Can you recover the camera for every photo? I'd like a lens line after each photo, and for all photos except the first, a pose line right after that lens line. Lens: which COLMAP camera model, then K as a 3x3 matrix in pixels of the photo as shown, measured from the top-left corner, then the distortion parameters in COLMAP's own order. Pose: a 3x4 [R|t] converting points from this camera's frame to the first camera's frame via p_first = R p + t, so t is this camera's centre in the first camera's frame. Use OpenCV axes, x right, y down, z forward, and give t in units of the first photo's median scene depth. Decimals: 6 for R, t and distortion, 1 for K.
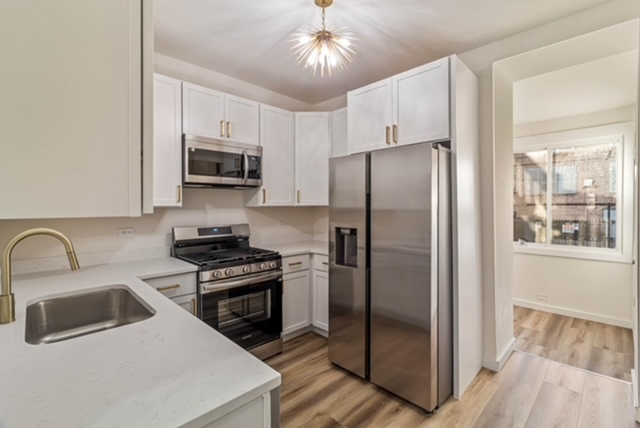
lens RADIAL K [[289.9, 0, 325.2], [0, 289.9, 204.1], [0, 0, 1]] dist [-0.006100, -0.001167]
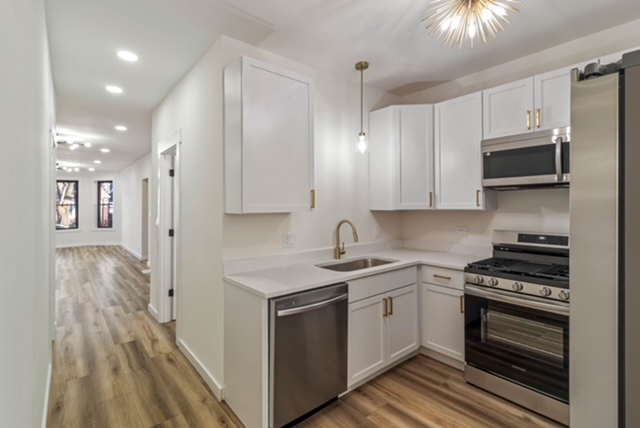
lens RADIAL K [[289.9, 0, 329.8], [0, 289.9, 203.7], [0, 0, 1]] dist [-0.006100, -0.001167]
pose [[-0.050718, -0.008016, -0.998681, 0.528775], [0.002852, 0.999963, -0.008171, -0.006812], [0.998709, -0.003262, -0.050694, 0.451911]]
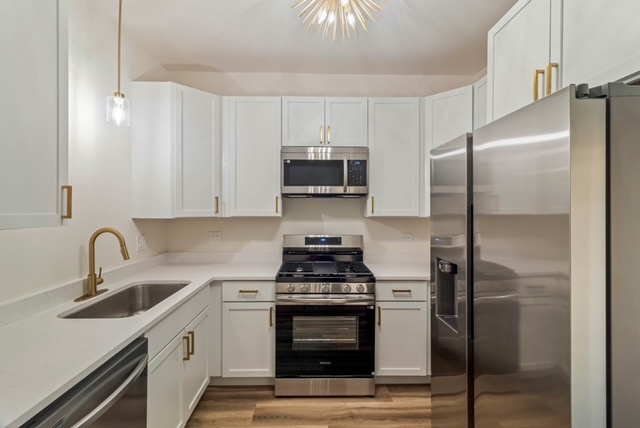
lens RADIAL K [[289.9, 0, 313.8], [0, 289.9, 215.0], [0, 0, 1]] dist [-0.006100, -0.001167]
pose [[0.725065, 0.005576, -0.688657, 0.283841], [-0.001625, 0.999978, 0.006385, -0.004233], [0.688678, -0.003510, 0.725059, 0.291056]]
